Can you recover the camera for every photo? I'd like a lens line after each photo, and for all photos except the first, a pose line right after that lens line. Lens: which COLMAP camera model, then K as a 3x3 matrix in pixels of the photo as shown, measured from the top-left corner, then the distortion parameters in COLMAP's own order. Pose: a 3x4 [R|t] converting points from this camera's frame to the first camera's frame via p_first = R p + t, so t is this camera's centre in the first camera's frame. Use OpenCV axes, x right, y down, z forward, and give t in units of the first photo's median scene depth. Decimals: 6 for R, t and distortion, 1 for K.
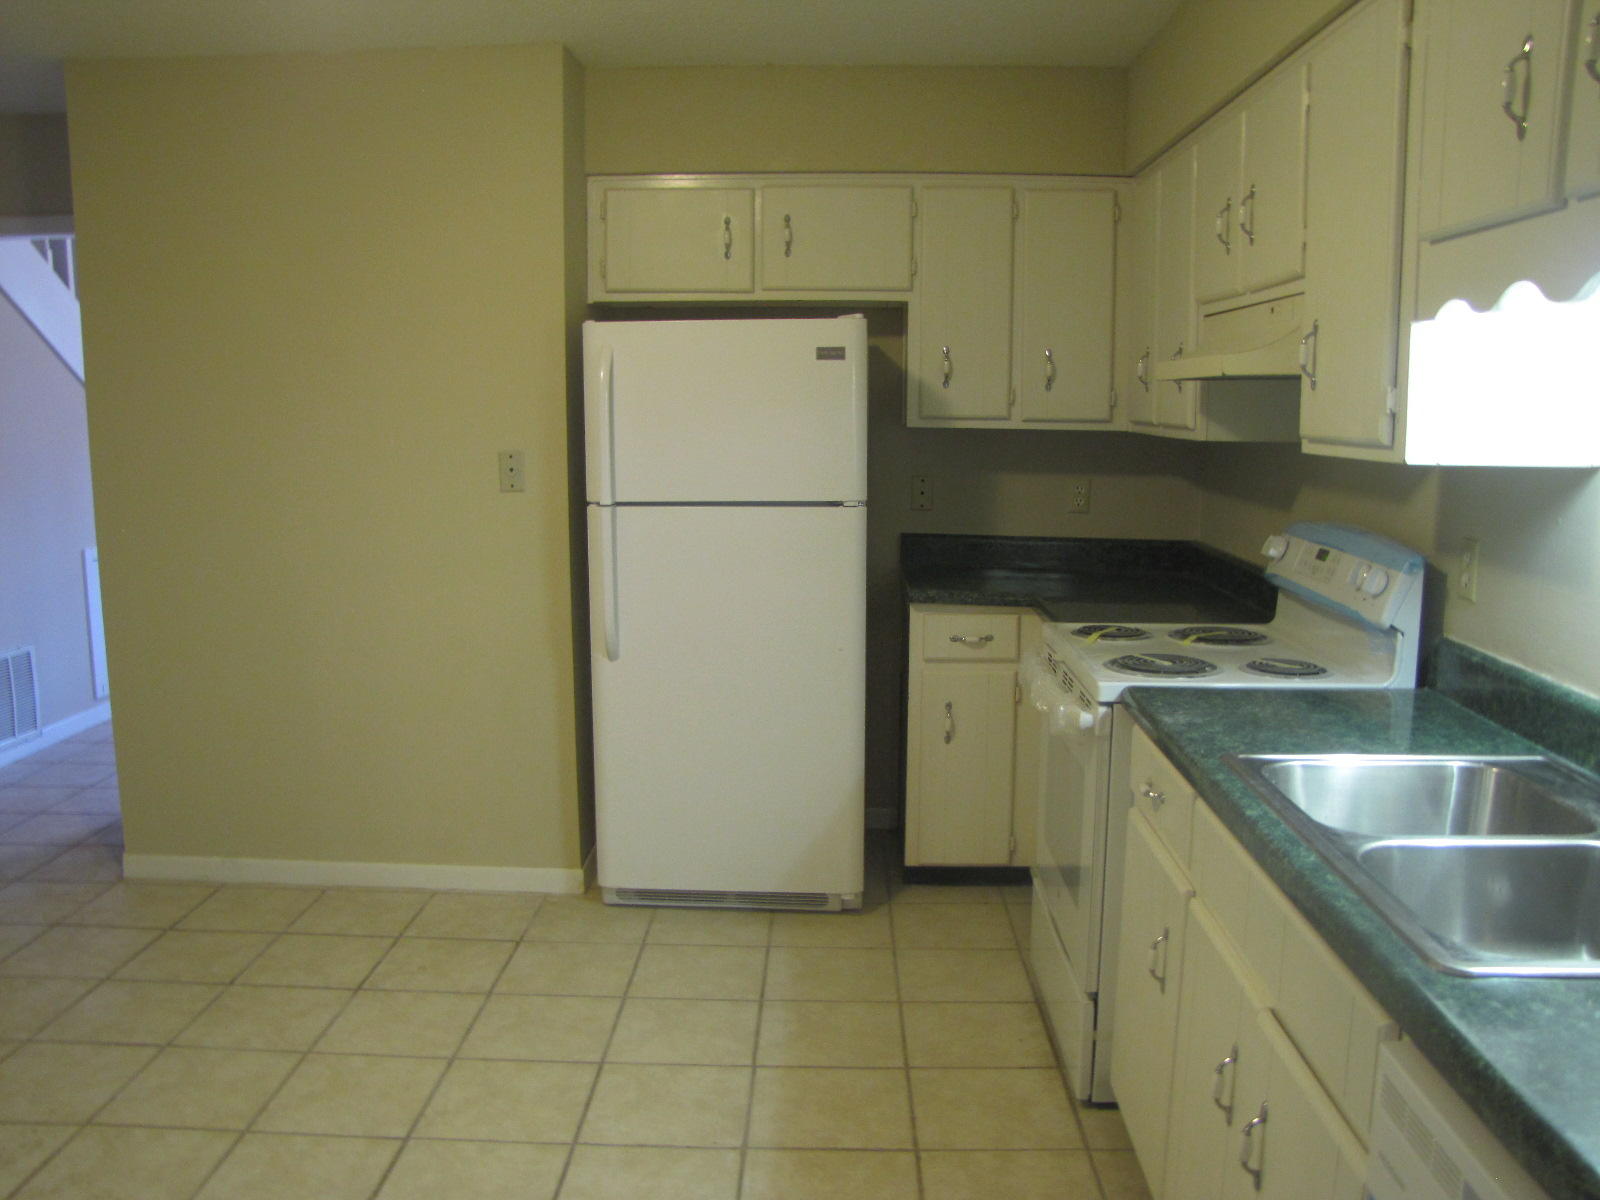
lens RADIAL K [[1329.3, 0, 796.5], [0, 1329.3, 605.0], [0, 0, 1]] dist [-0.093111, 0.028359]
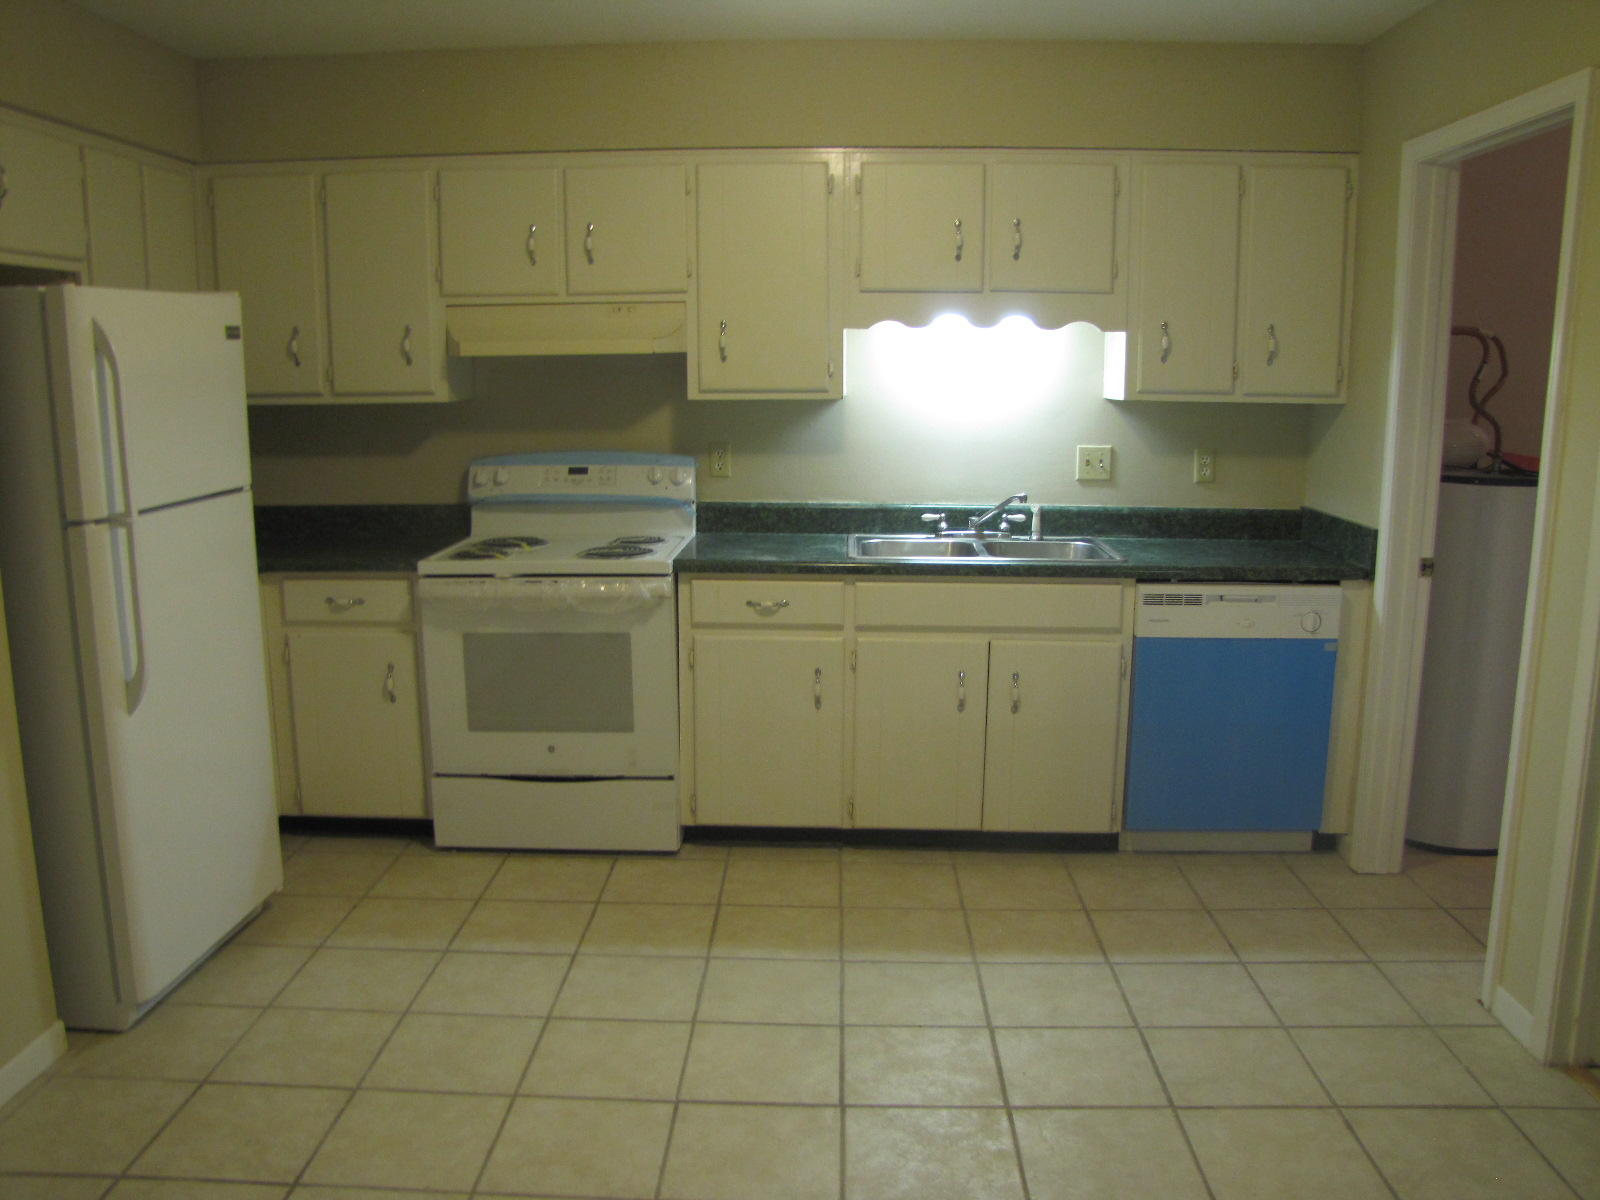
lens RADIAL K [[1329.3, 0, 793.3], [0, 1329.3, 599.1], [0, 0, 1]] dist [-0.093111, 0.028359]
pose [[0.020451, -0.184677, 0.982586, -1.015252], [0.147606, 0.972580, 0.179725, -0.120527], [-0.988835, 0.141360, 0.047149, 0.655754]]
